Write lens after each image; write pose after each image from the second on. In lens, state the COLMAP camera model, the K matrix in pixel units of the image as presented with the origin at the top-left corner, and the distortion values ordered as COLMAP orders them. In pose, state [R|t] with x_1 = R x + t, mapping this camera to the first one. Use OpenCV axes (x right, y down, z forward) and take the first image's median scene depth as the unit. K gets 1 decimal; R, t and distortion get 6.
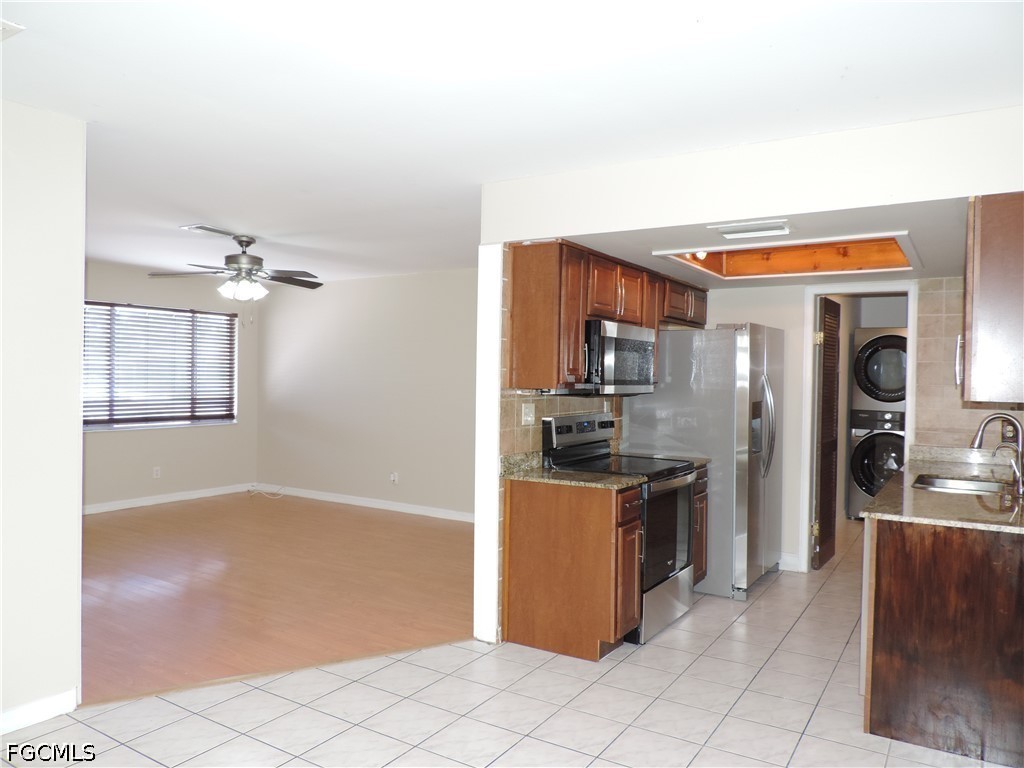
lens RADIAL K [[729.9, 0, 512.0], [0, 729.9, 384.0], [0, 0, 1]] dist [-0.012844, 0.000593]
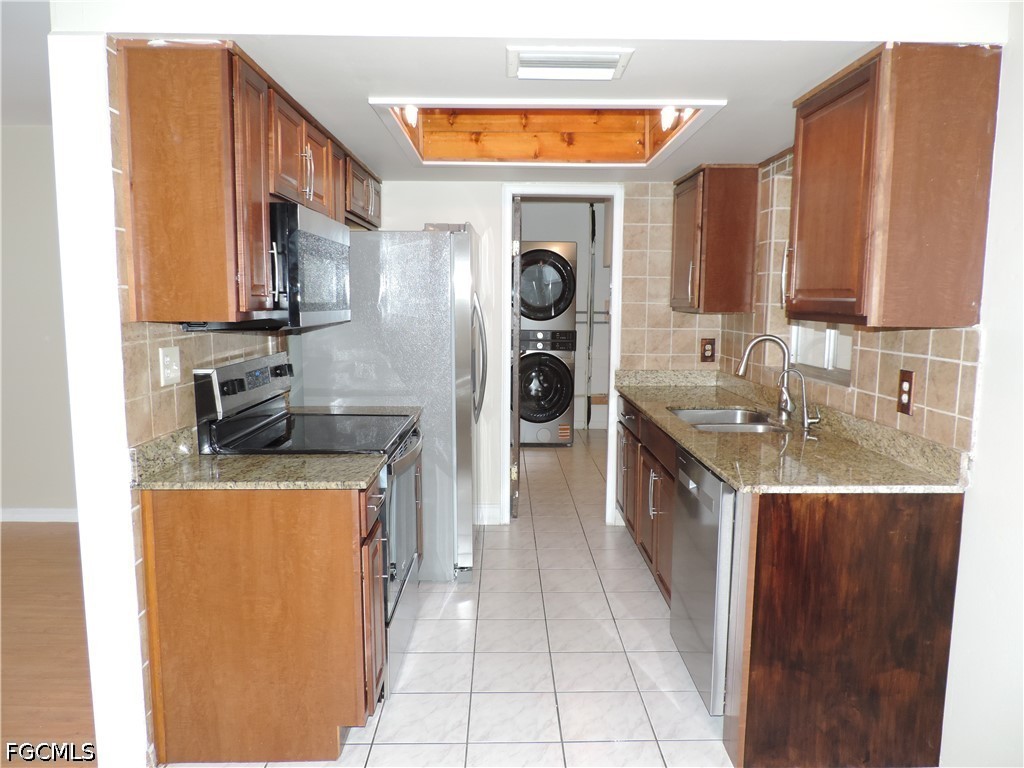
lens RADIAL K [[729.9, 0, 512.0], [0, 729.9, 384.0], [0, 0, 1]] dist [-0.012844, 0.000593]
pose [[0.837544, -0.074976, 0.541202, -0.064484], [0.013918, 0.993146, 0.116047, -0.007155], [-0.546193, -0.089662, 0.832847, 0.392874]]
